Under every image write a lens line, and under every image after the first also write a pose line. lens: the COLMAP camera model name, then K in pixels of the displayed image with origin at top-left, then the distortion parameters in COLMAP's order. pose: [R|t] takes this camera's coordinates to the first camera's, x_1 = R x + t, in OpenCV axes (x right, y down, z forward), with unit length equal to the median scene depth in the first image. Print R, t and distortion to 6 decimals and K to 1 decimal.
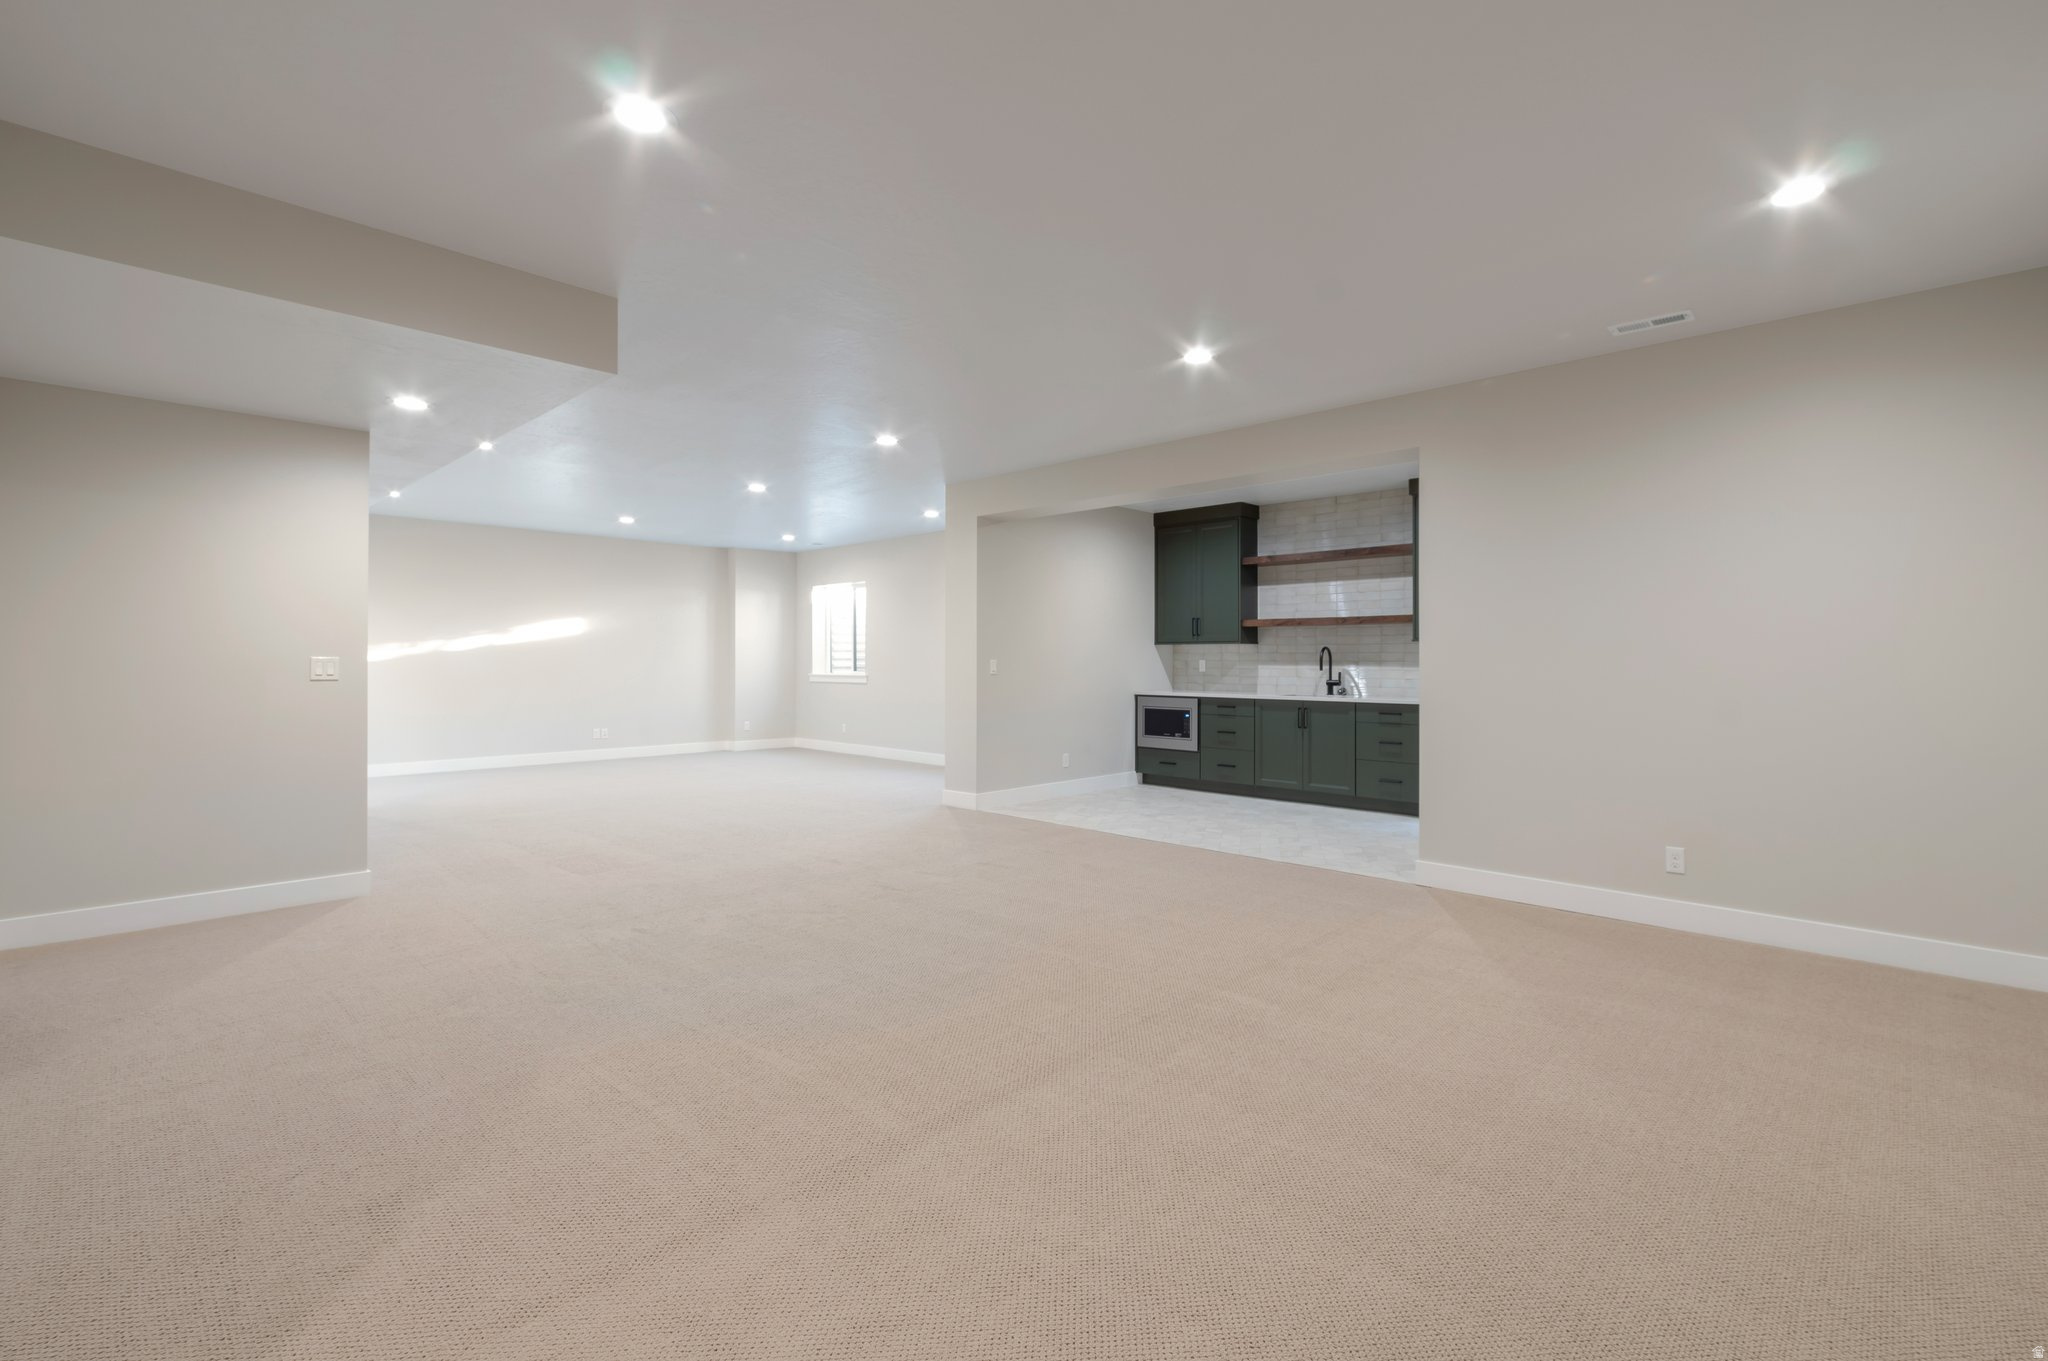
lens RADIAL K [[918.6, 0, 1020.7], [0, 918.6, 669.0], [0, 0, 1]] dist [-0.000008, 0.000009]
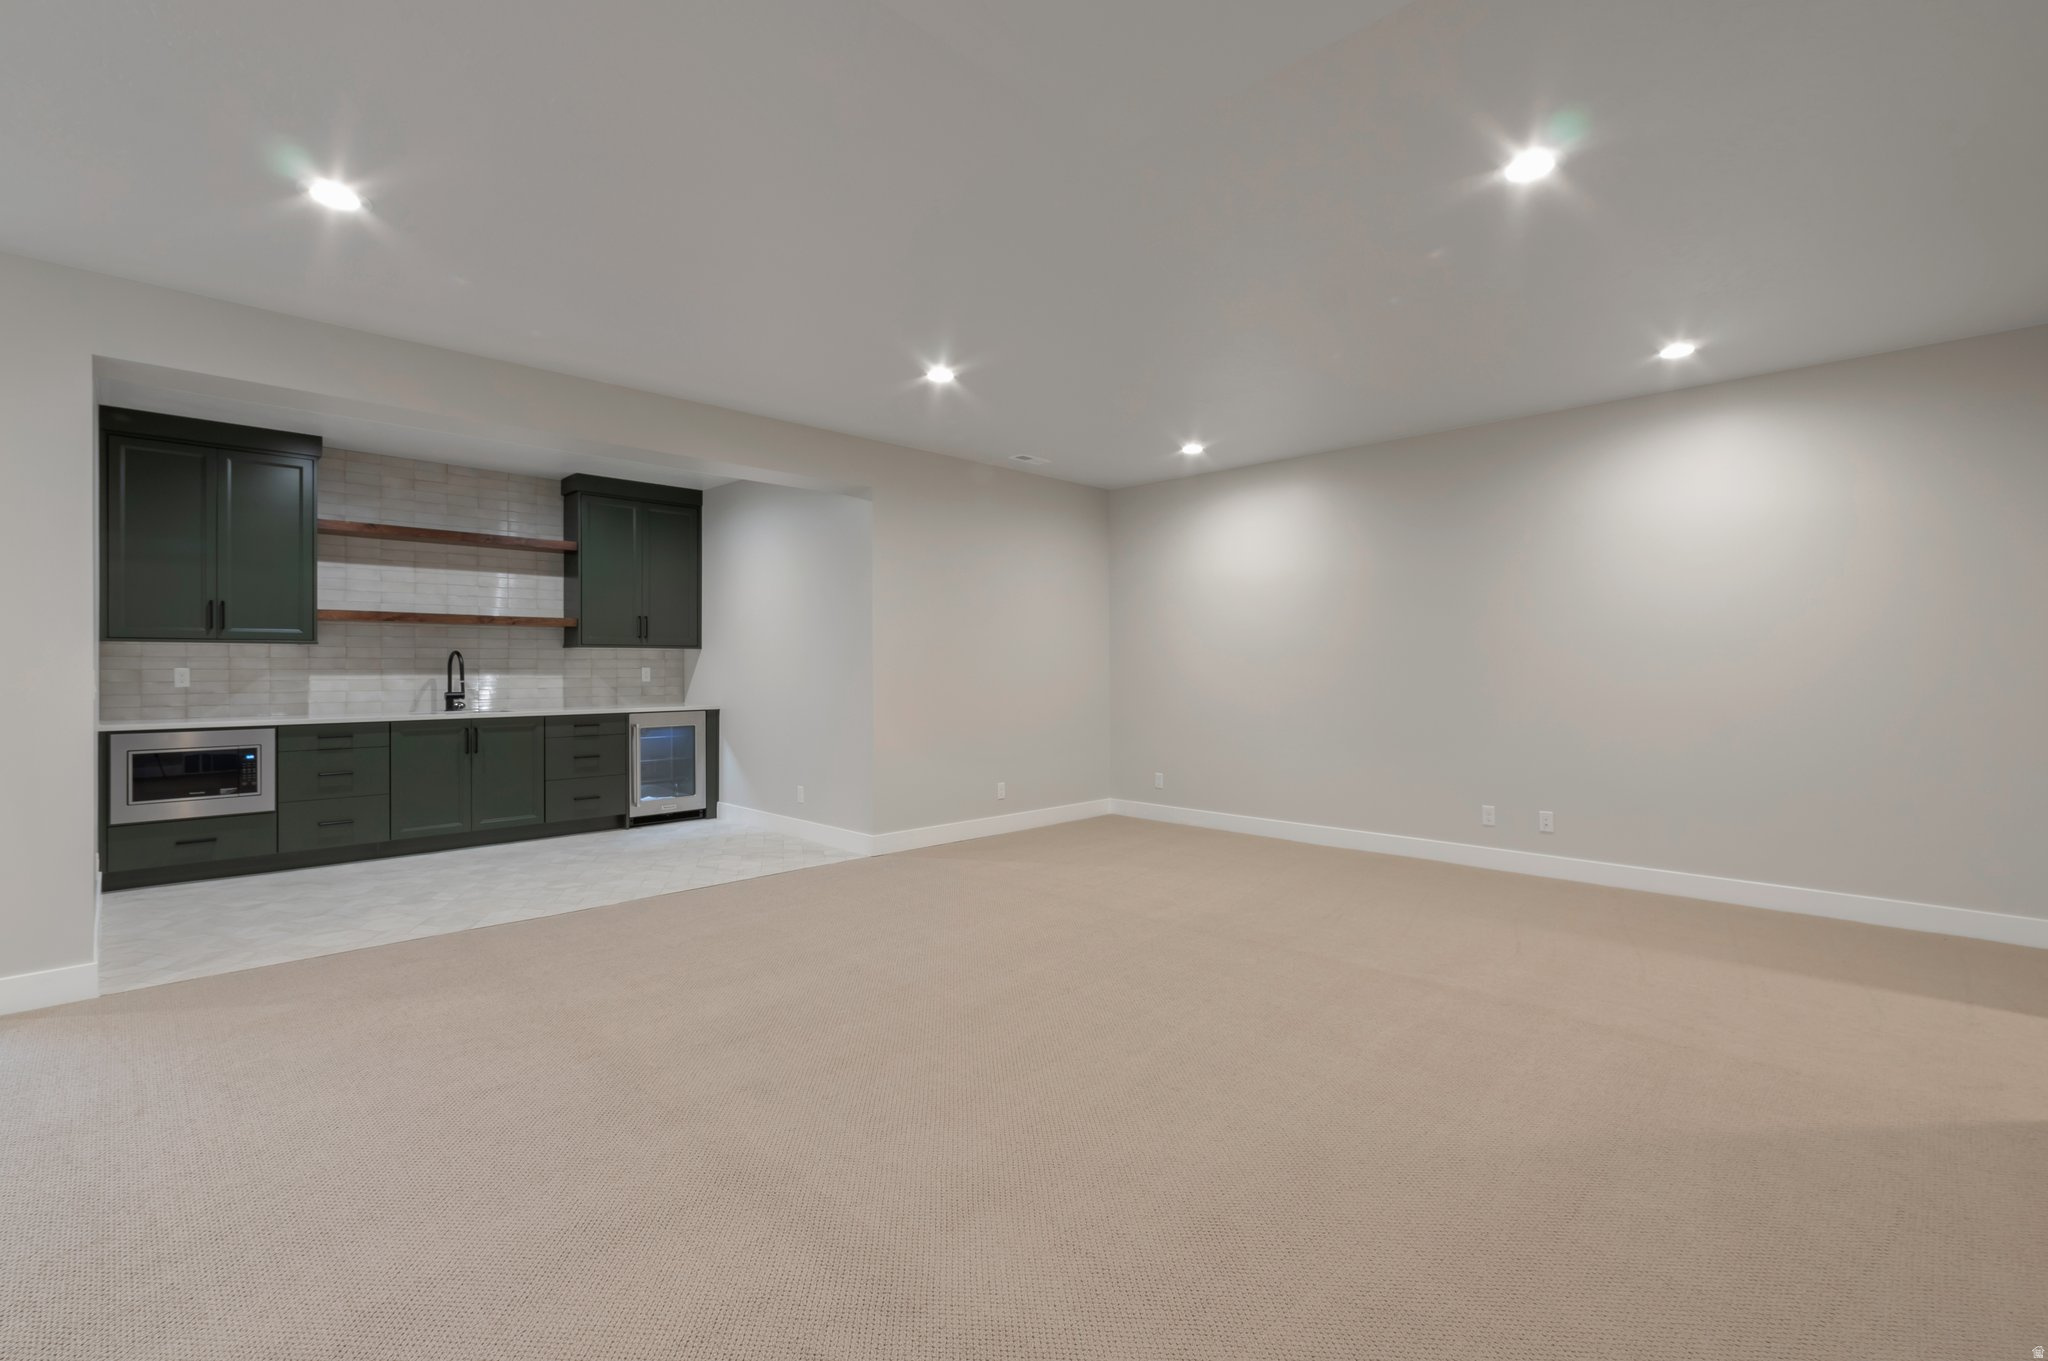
lens RADIAL K [[918.6, 0, 1020.7], [0, 918.6, 669.0], [0, 0, 1]] dist [-0.000008, 0.000009]
pose [[0.004023, -0.002373, 0.999989, -0.442644], [0.012472, 0.999920, 0.002323, -0.003876], [-0.999914, 0.012463, 0.004052, 0.478405]]
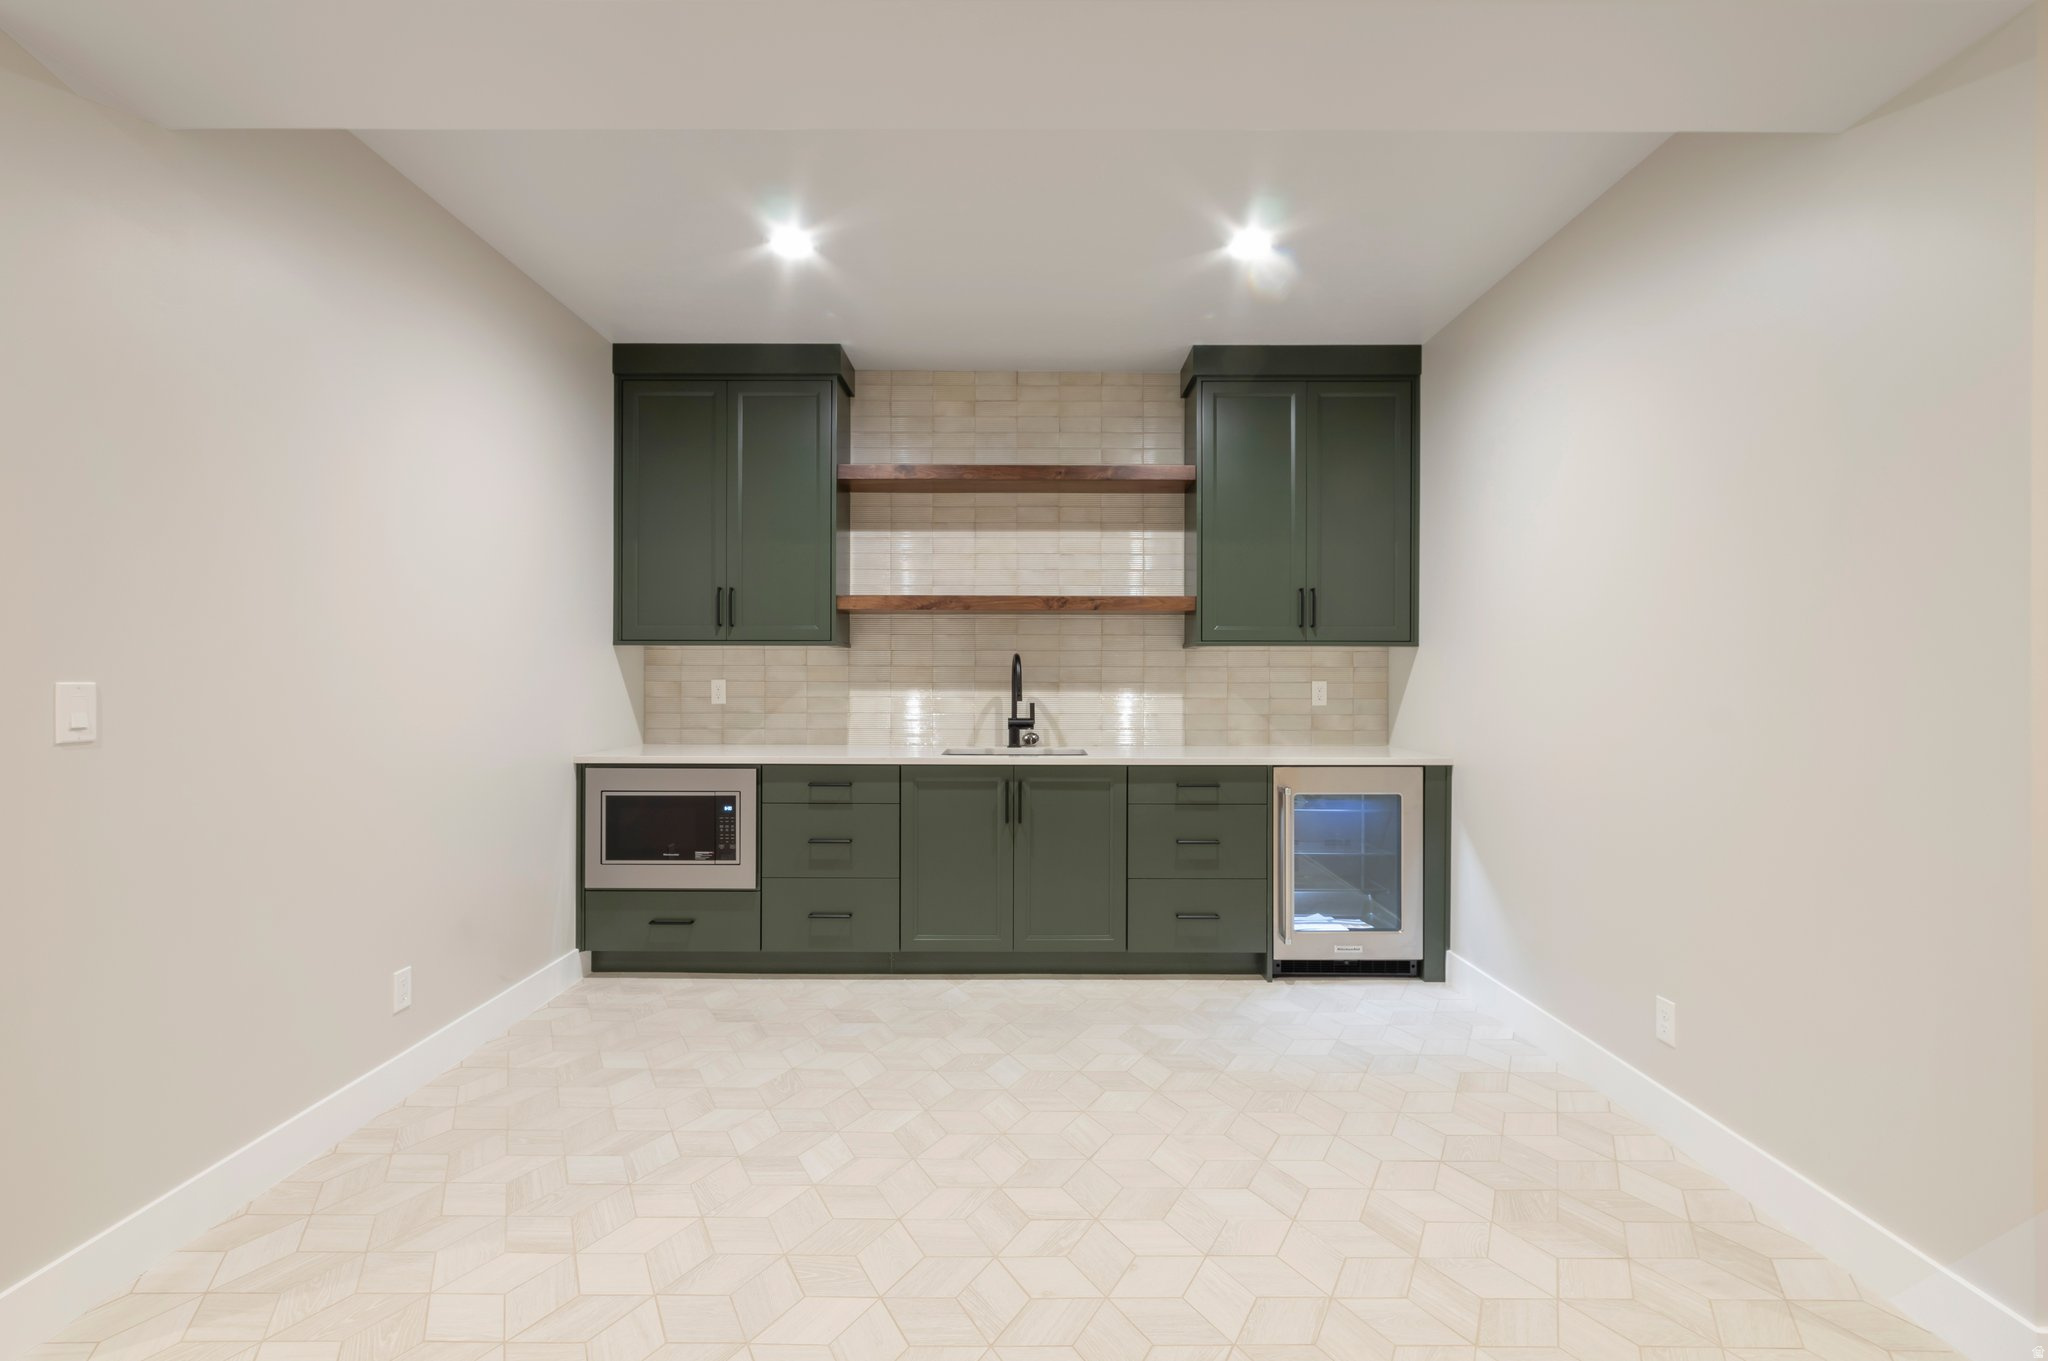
lens RADIAL K [[893.6, 0, 1024.0], [0, 893.6, 680.5], [0, 0, 1]] dist [-0.016025, -0.000082]
pose [[0.712214, 0.001581, 0.701961, -0.013428], [0.005679, 0.999952, -0.008013, -0.005135], [-0.701940, 0.009694, 0.712170, 0.609733]]
